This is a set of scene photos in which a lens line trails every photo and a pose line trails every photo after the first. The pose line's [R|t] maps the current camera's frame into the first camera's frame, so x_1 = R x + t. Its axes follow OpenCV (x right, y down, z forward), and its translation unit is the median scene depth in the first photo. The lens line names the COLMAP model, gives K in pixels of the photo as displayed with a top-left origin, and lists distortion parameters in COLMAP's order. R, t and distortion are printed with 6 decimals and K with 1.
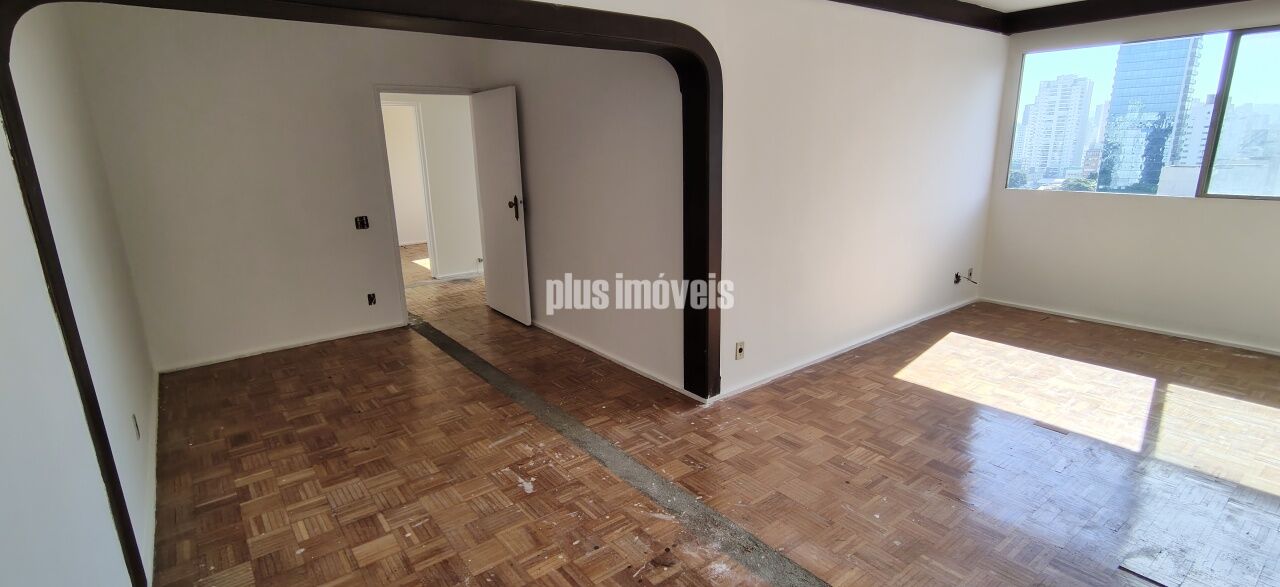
lens RADIAL K [[598.4, 0, 643.8], [0, 598.4, 296.2], [0, 0, 1]] dist [0.000840, 0.001578]
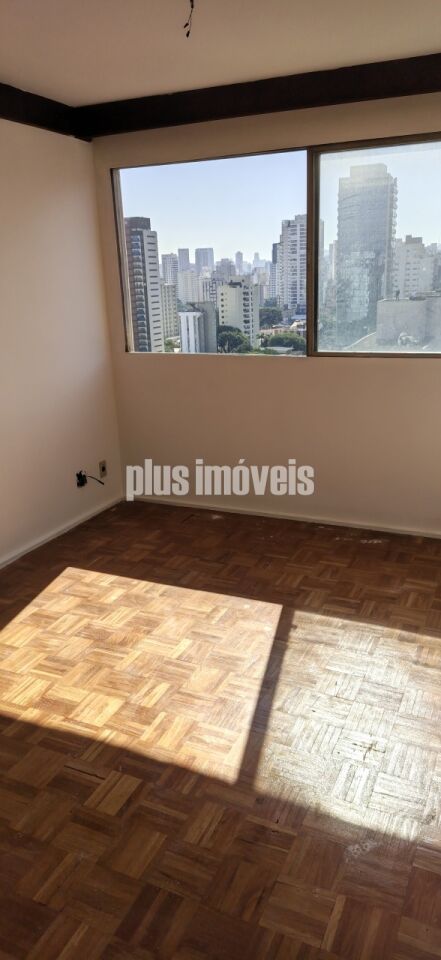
lens RADIAL K [[659.3, 0, 230.4], [0, 659.3, 479.8], [0, 0, 1]] dist [0.041024, 0.020566]
pose [[0.884996, -0.148278, 0.441356, 0.489228], [0.132207, 0.988945, 0.067147, -0.089391], [-0.446434, -0.001075, 0.894816, 0.284774]]
